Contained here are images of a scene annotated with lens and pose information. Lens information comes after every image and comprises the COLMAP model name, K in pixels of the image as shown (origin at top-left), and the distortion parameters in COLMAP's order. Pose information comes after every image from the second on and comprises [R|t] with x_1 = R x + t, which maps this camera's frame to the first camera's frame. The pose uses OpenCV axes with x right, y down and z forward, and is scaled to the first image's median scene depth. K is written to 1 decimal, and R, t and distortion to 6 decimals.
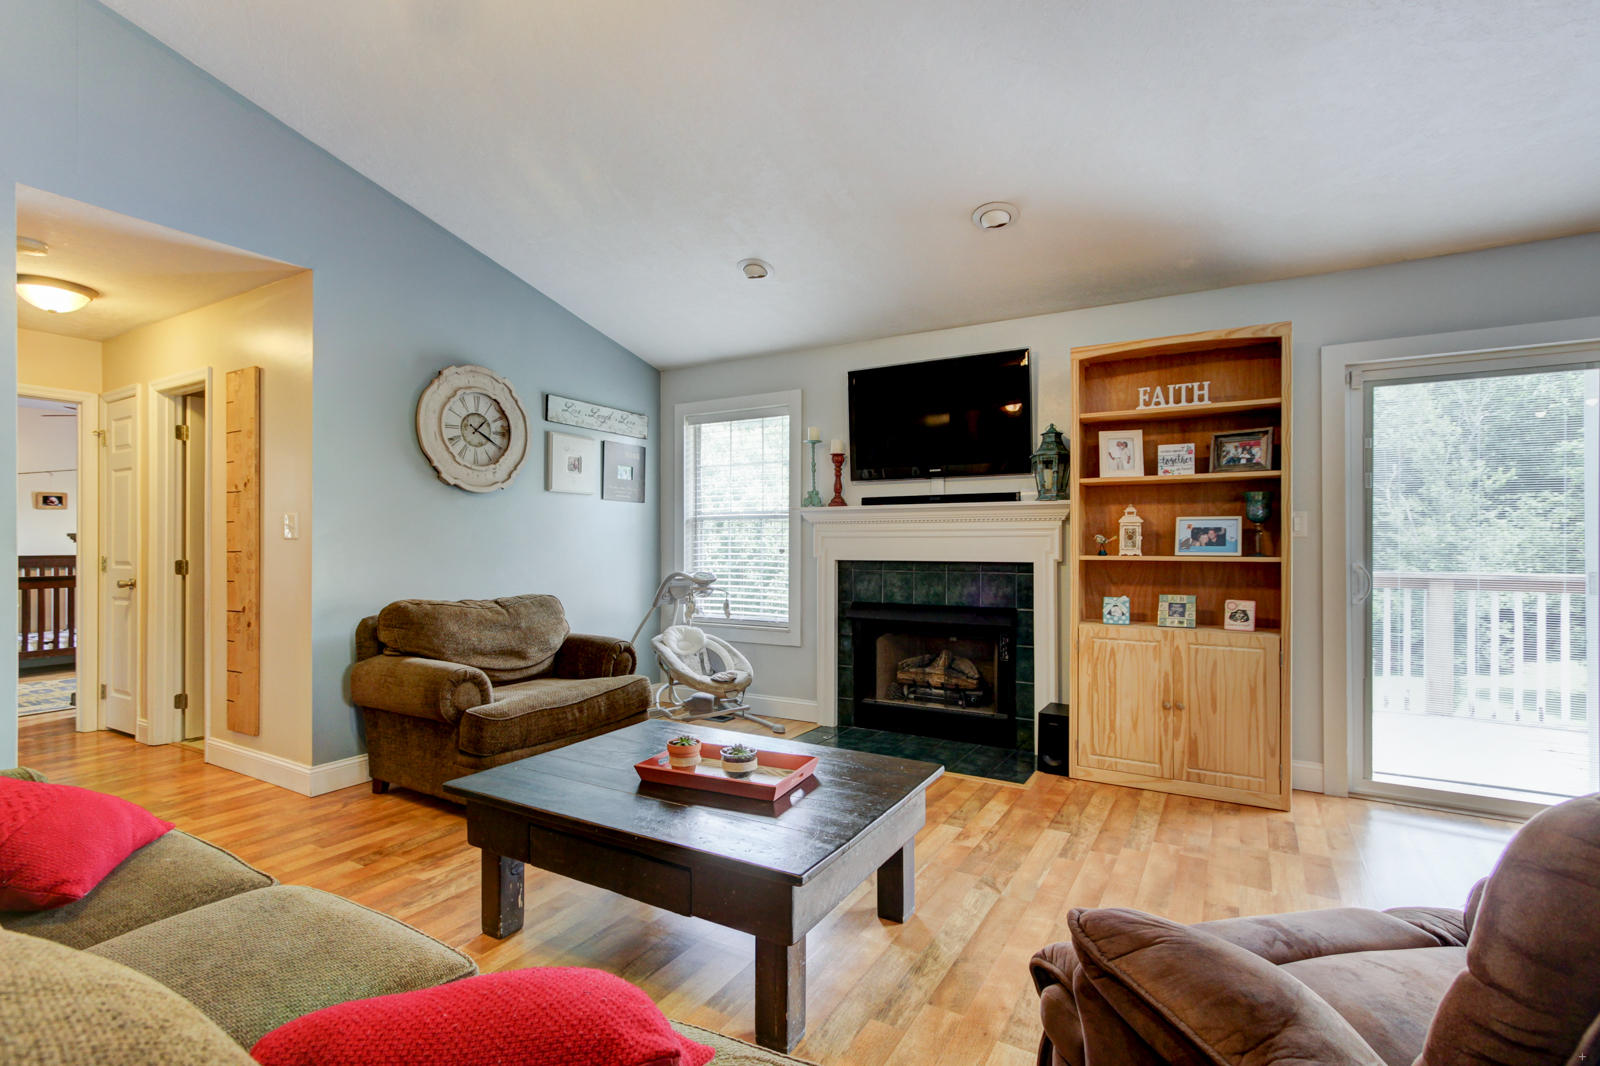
lens RADIAL K [[736.7, 0, 794.3], [0, 736.7, 545.3], [0, 0, 1]] dist [0.003262, 0.001197]
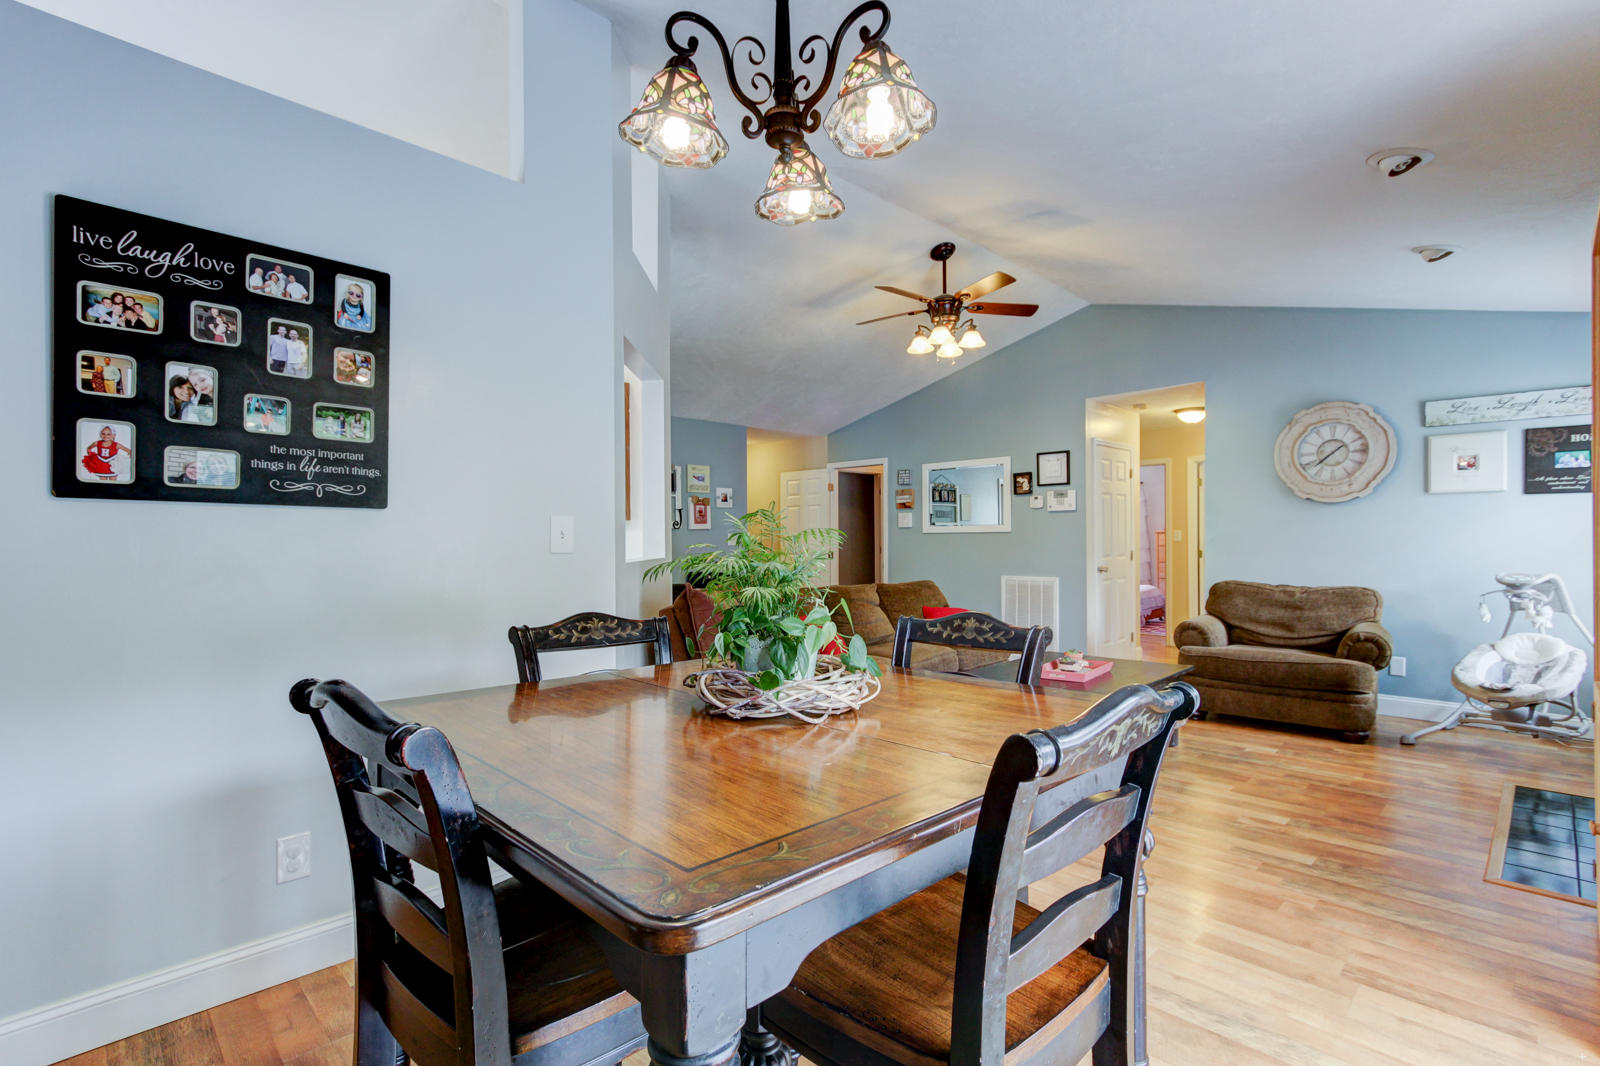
lens RADIAL K [[736.7, 0, 805.5], [0, 736.7, 532.6], [0, 0, 1]] dist [0.003262, 0.001197]
pose [[-0.239636, -0.003705, -0.970856, 1.109720], [0.008322, 0.999948, -0.005870, -0.021964], [0.970827, -0.009486, -0.239592, 0.469905]]
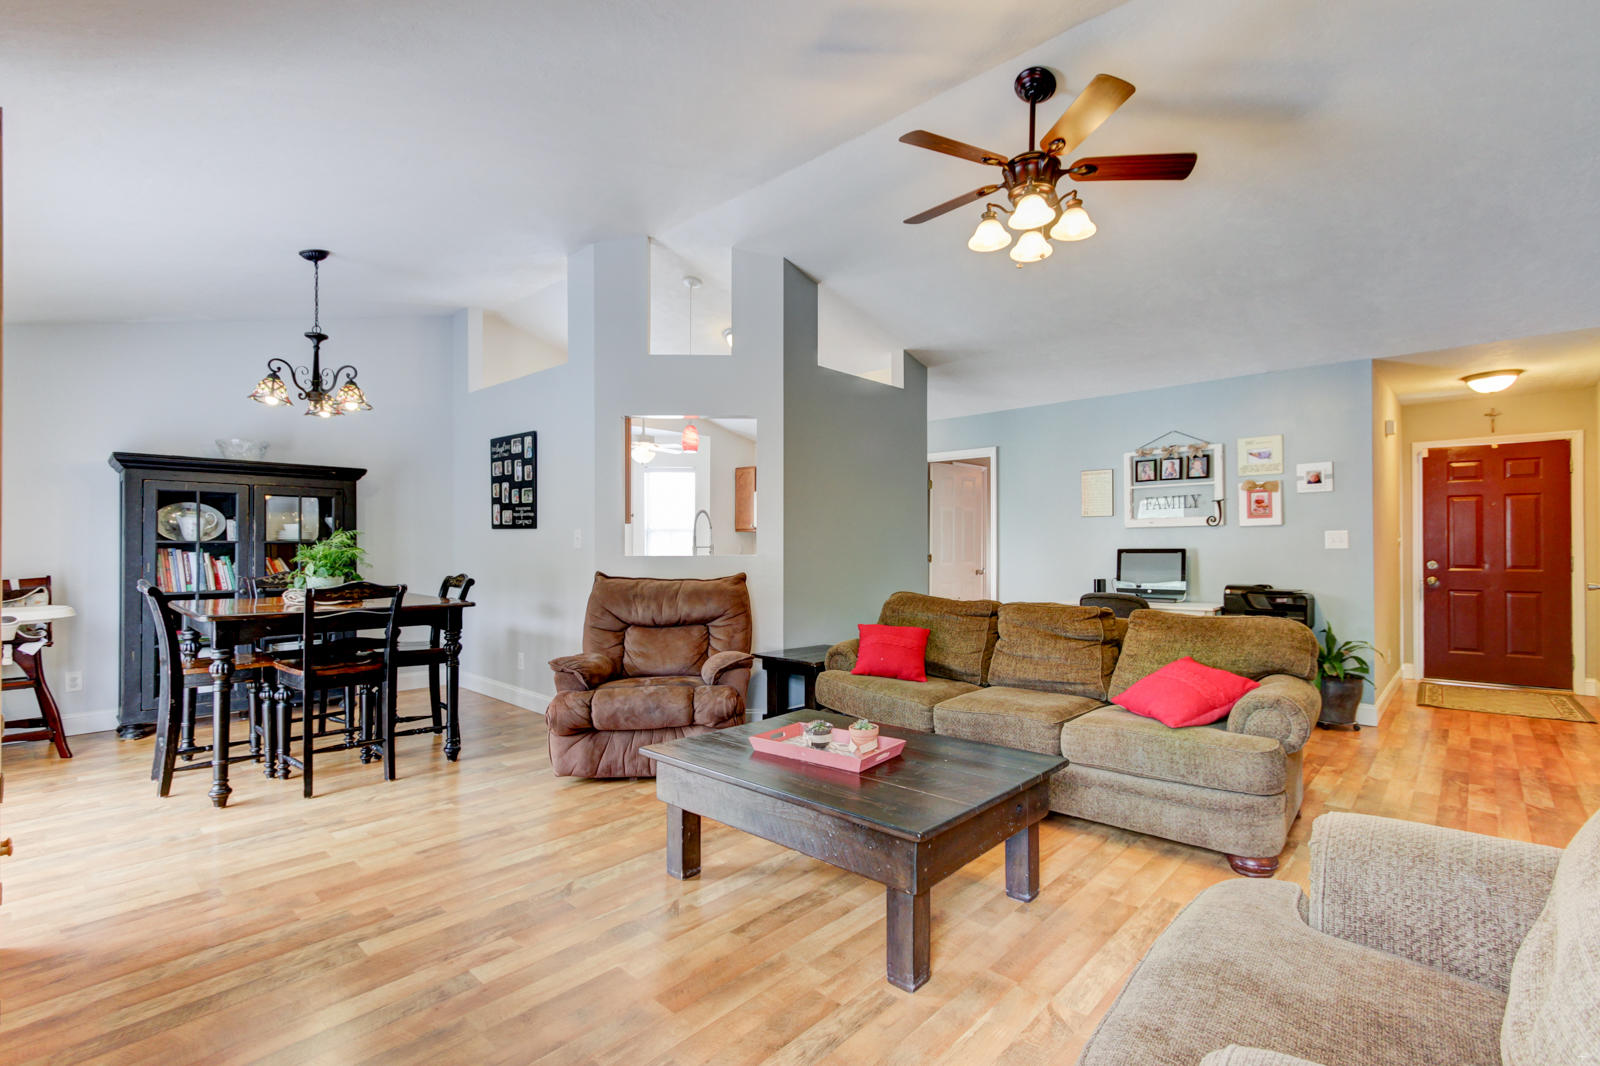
lens RADIAL K [[736.7, 0, 812.4], [0, 736.7, 541.6], [0, 0, 1]] dist [0.003262, 0.001197]
pose [[-0.980304, 0.008144, 0.197325, -0.177067], [0.006093, 0.999921, -0.010997, -0.004775], [-0.197399, -0.009578, -0.980276, 1.274624]]
